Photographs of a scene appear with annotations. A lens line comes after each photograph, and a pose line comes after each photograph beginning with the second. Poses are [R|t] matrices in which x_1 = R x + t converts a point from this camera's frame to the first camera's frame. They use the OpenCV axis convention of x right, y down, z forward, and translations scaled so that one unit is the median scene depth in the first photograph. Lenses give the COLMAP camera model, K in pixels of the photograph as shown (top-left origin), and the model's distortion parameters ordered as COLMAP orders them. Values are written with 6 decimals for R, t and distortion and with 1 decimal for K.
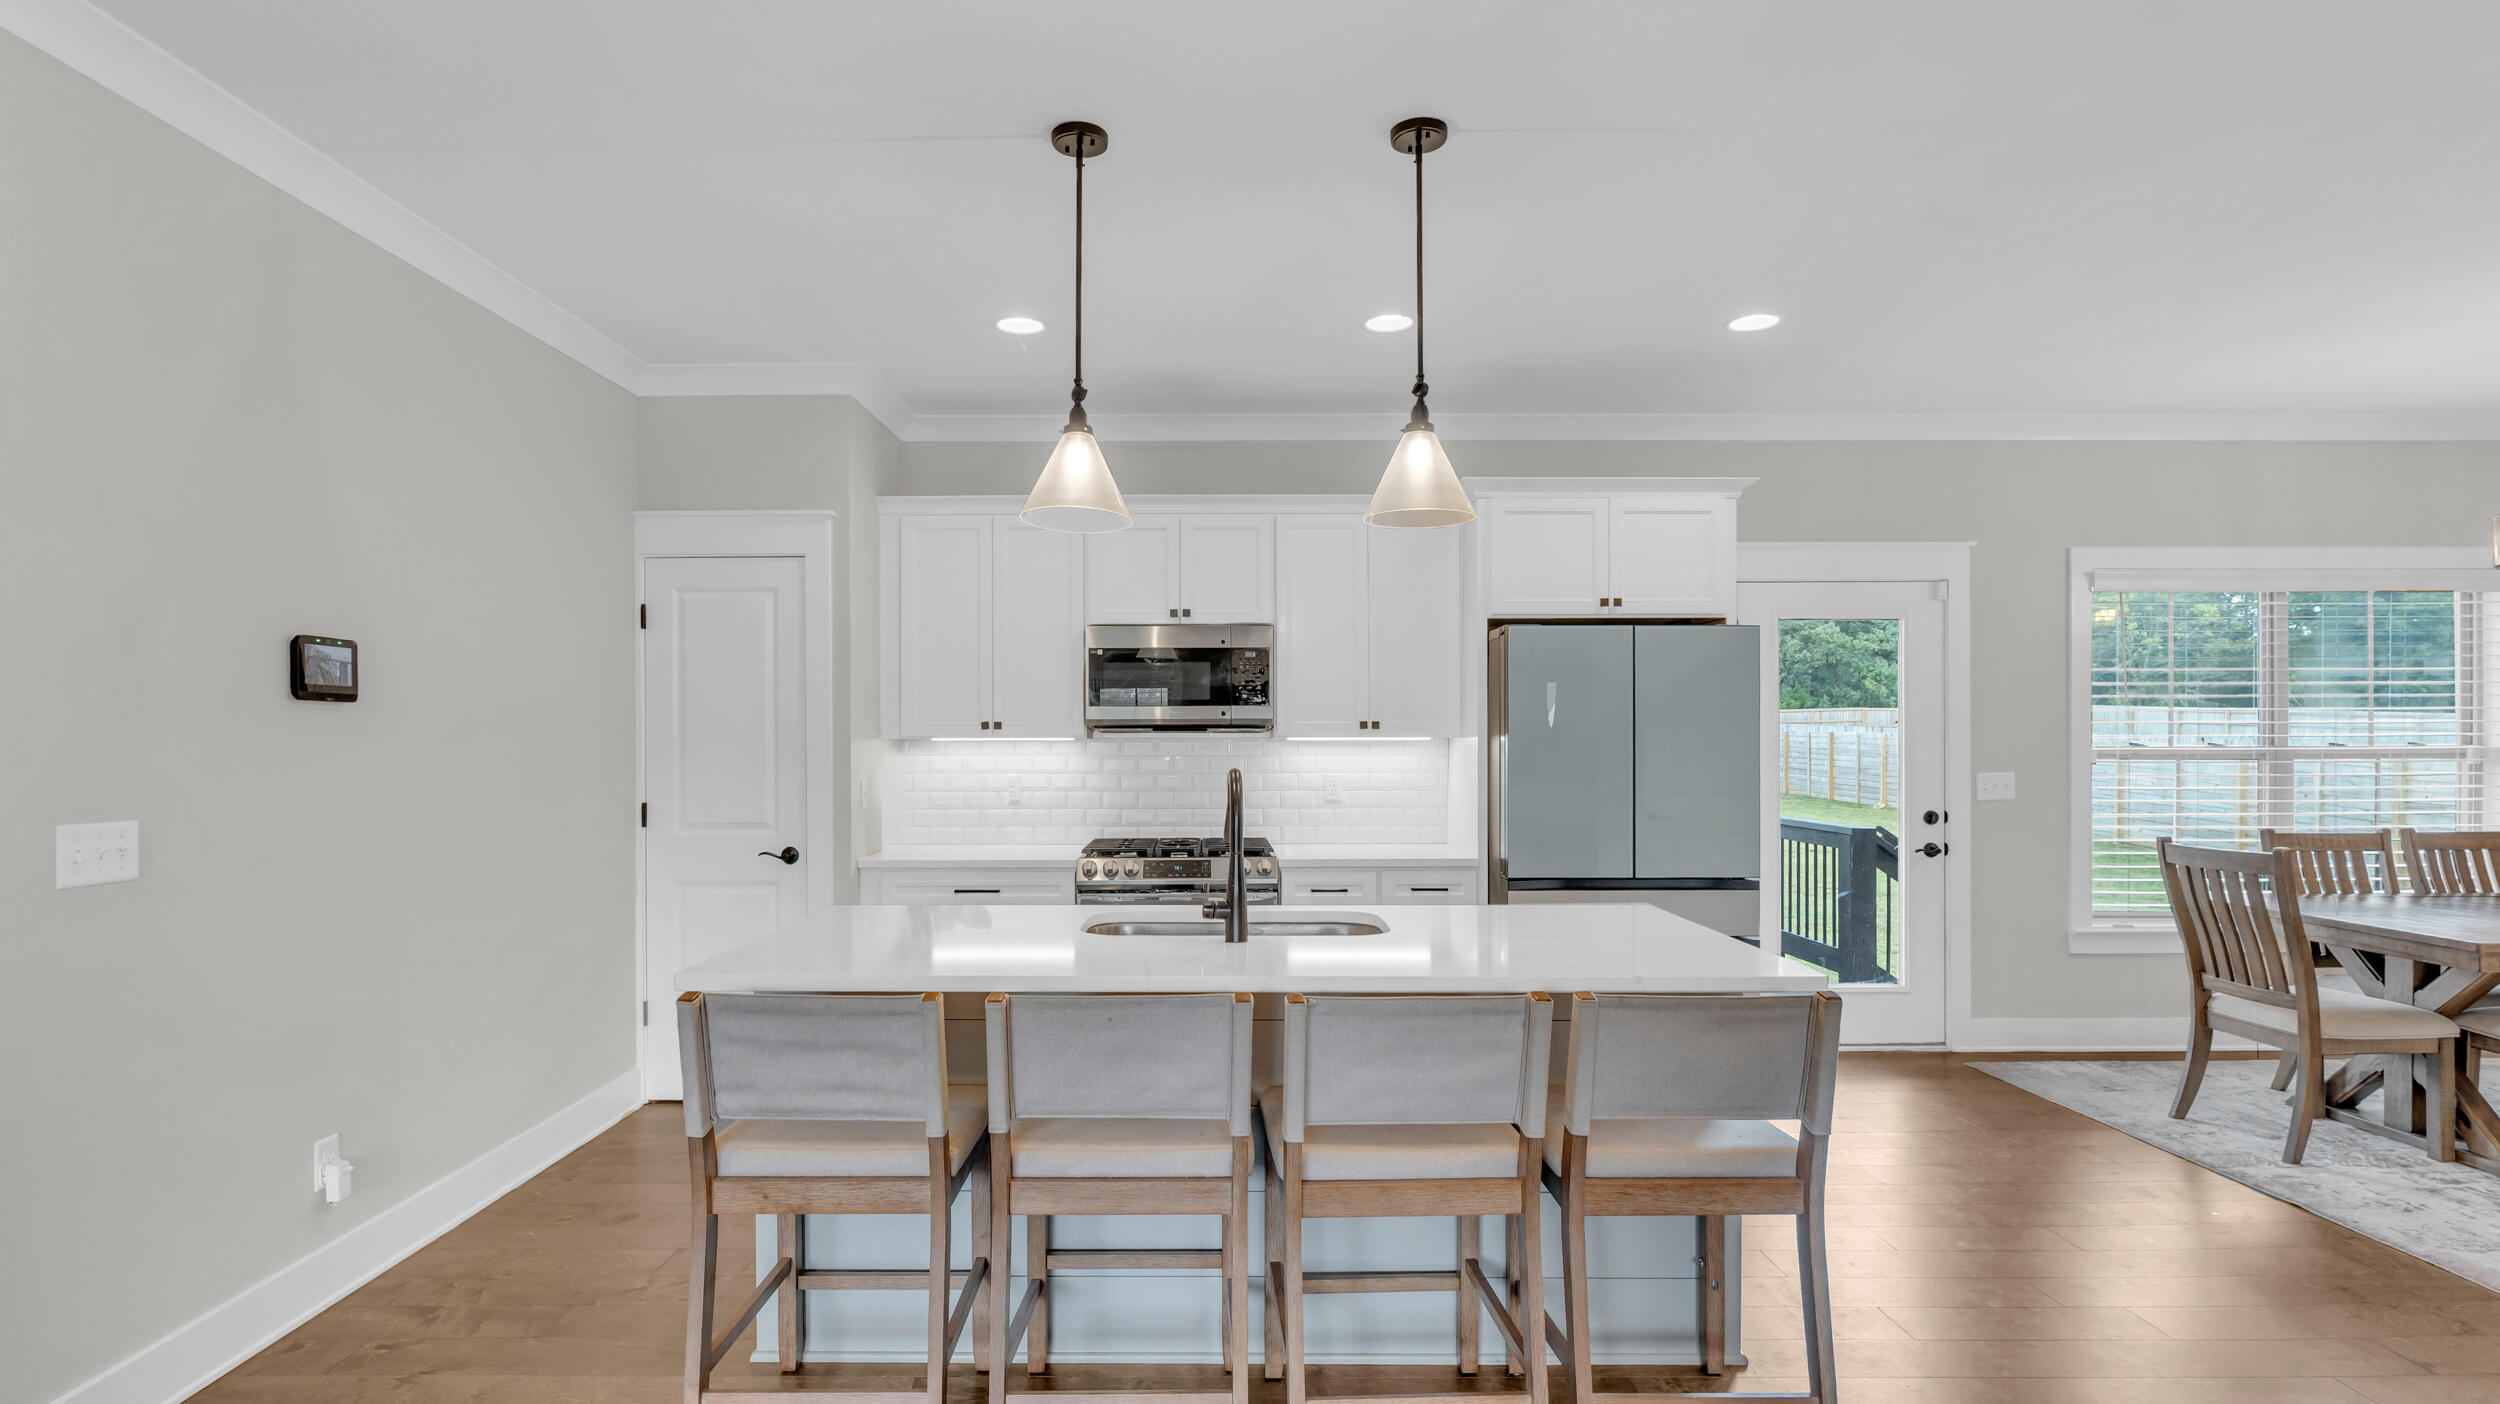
lens RADIAL K [[1182.6, 0, 1204.7], [0, 1182.6, 743.5], [0, 0, 1]] dist [-0.013310, -0.000251]
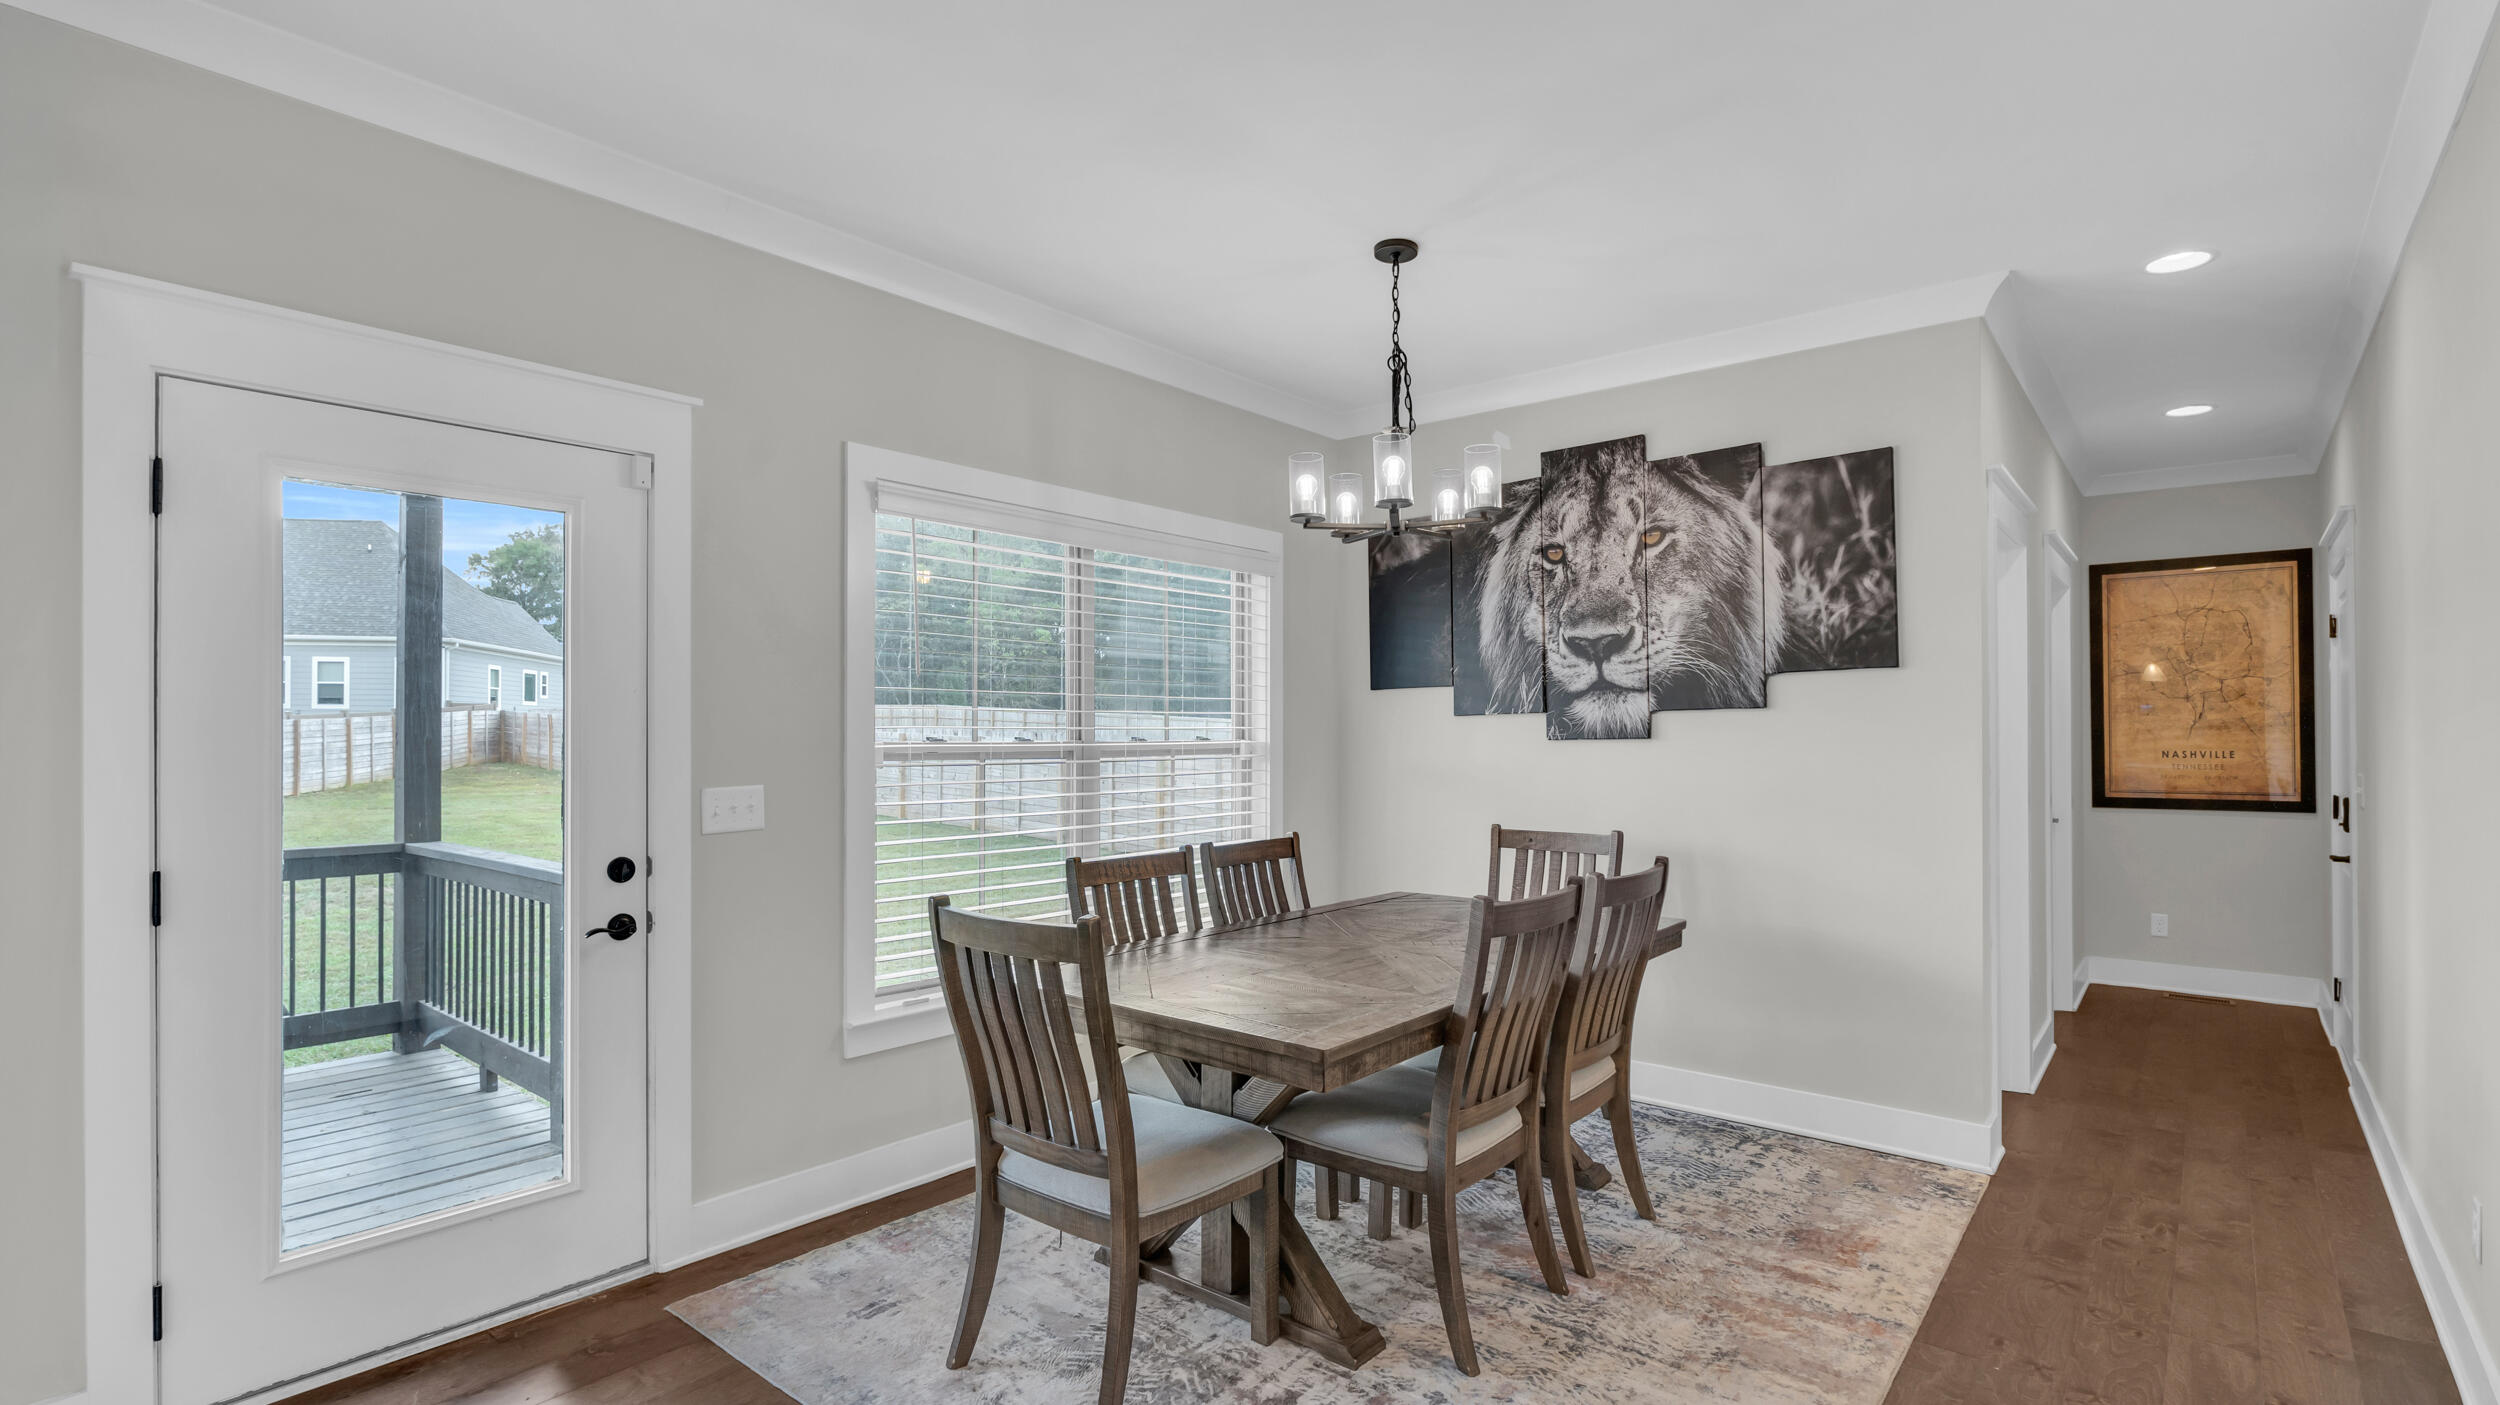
lens RADIAL K [[1168.6, 0, 1256.9], [0, 1168.6, 725.5], [0, 0, 1]] dist [-0.012319, 0.001418]
pose [[0.629877, 0.008214, 0.776651, 0.420438], [-0.001598, 0.999956, -0.009280, -0.001942], [-0.776693, 0.004604, 0.629862, 0.458830]]
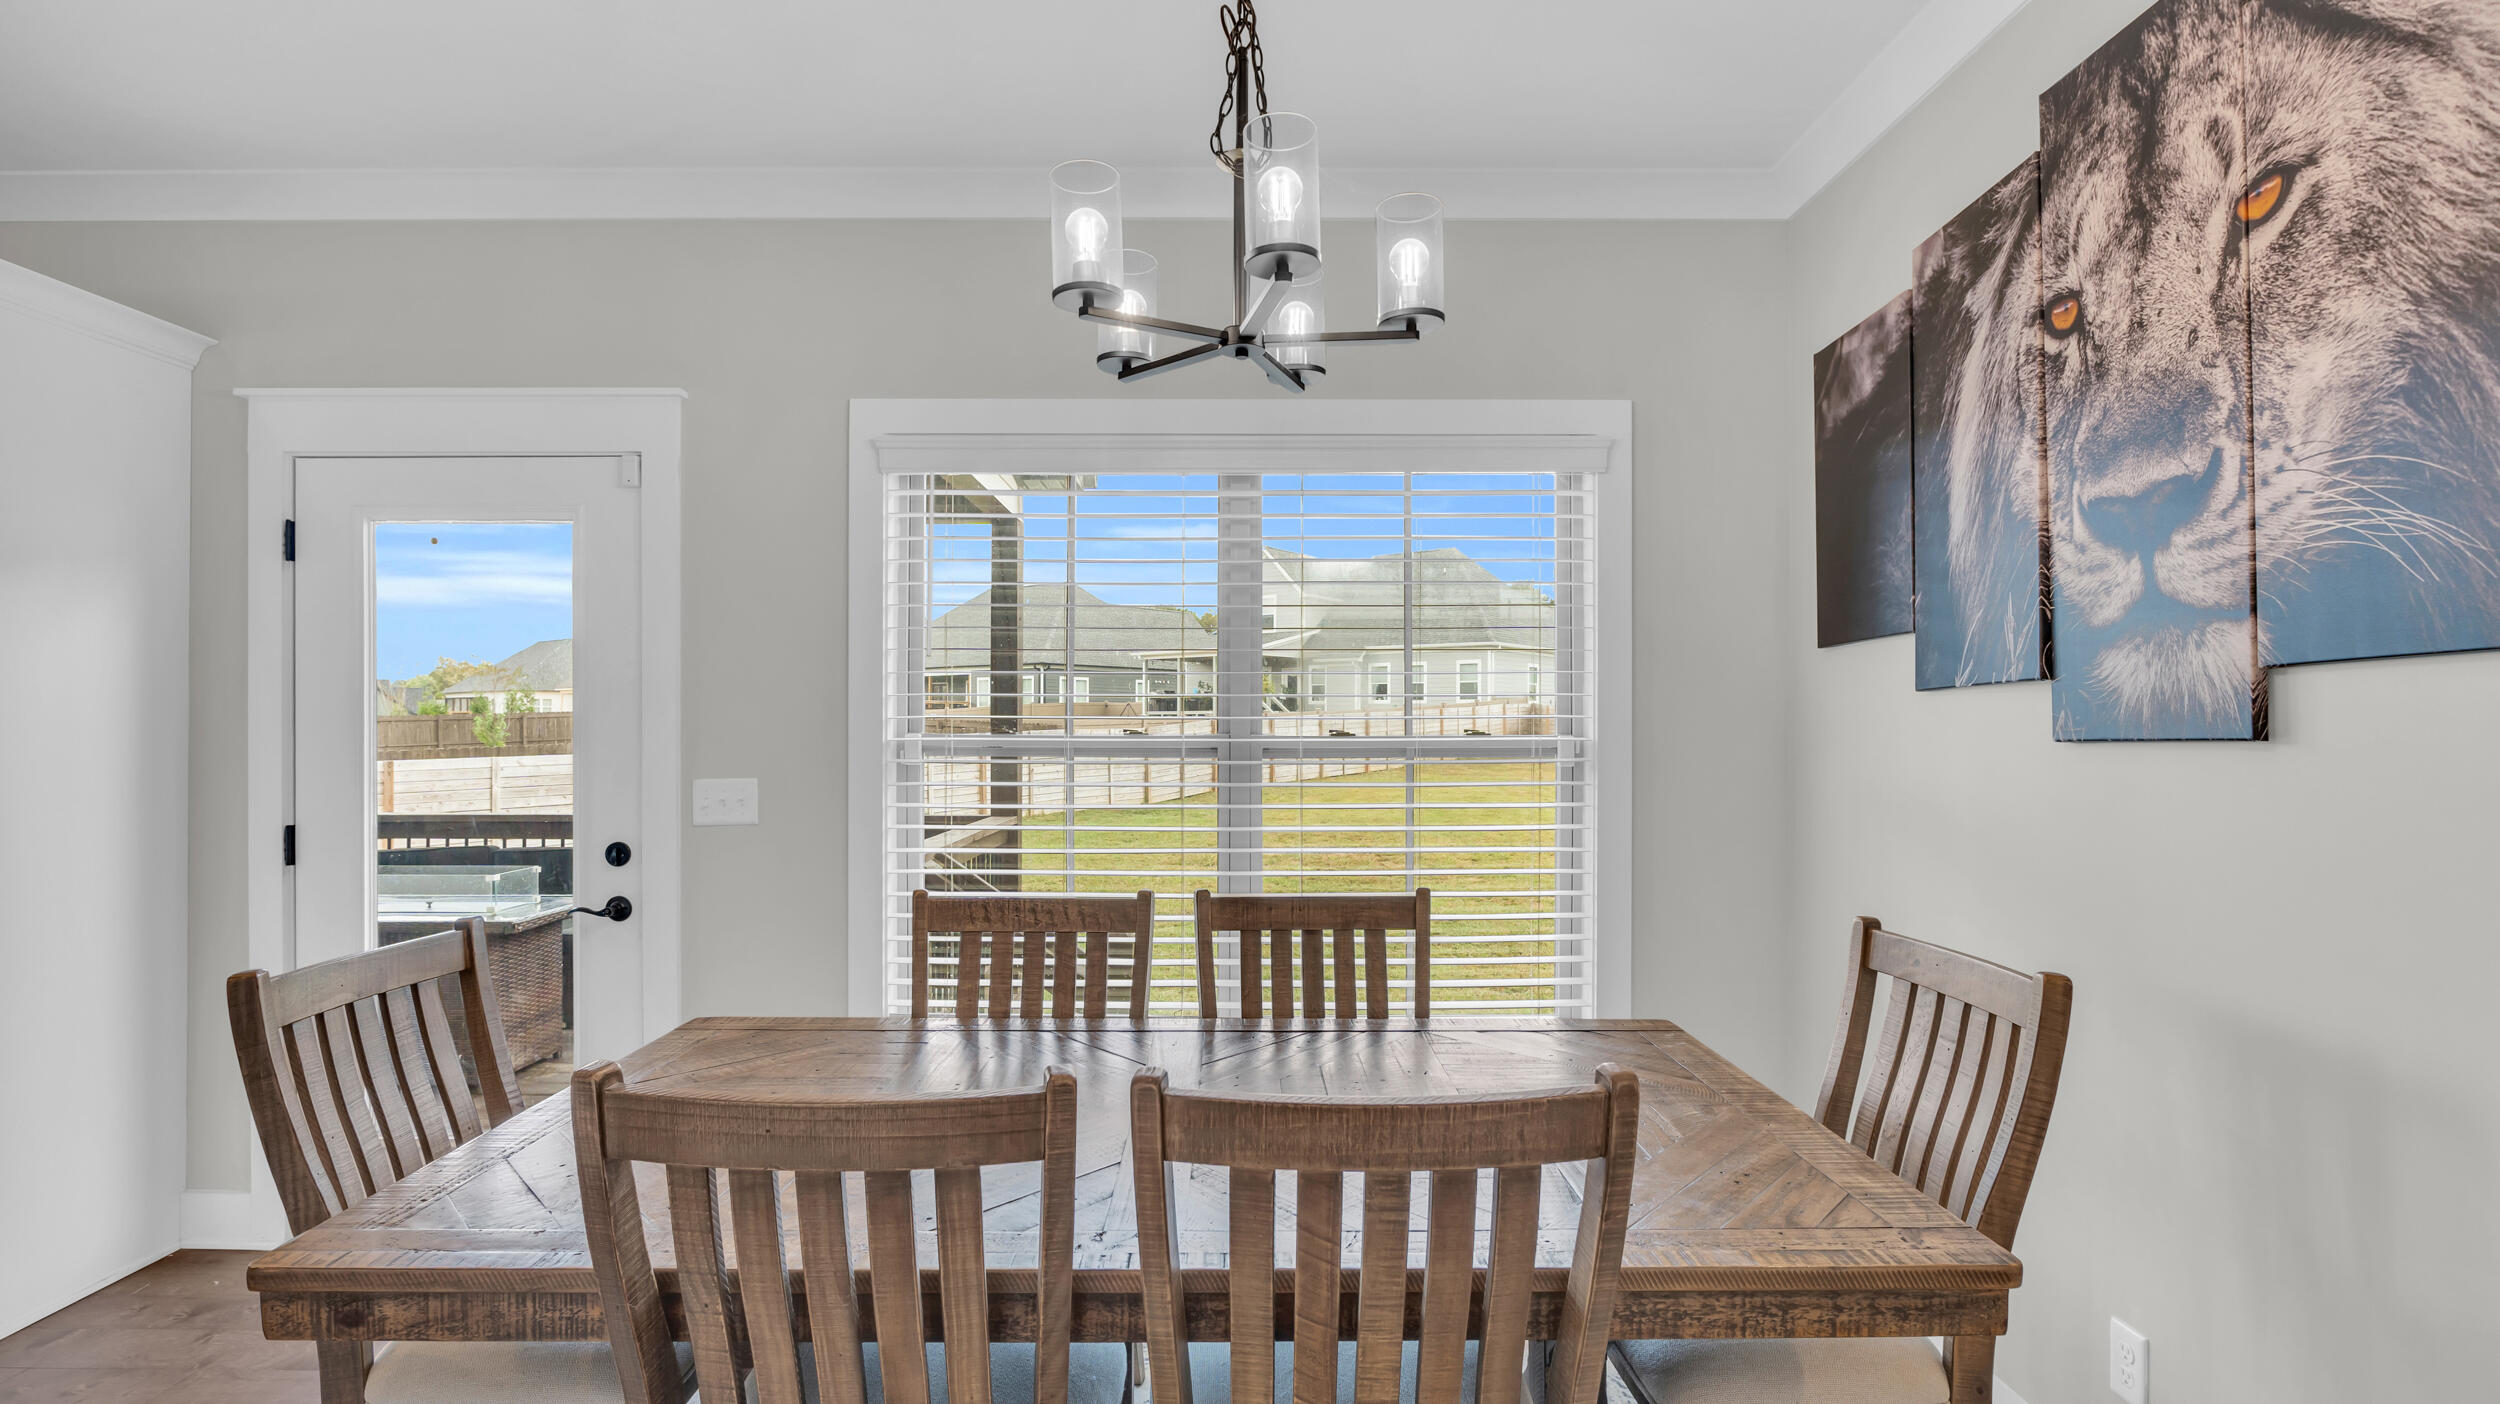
lens RADIAL K [[1168.6, 0, 1256.9], [0, 1168.6, 725.0], [0, 0, 1]] dist [-0.012319, 0.001418]
pose [[0.999928, 0.004604, 0.011043, 1.048686], [-0.004606, 0.999989, 0.000134, -0.004125], [-0.011042, -0.000185, 0.999939, 0.460184]]
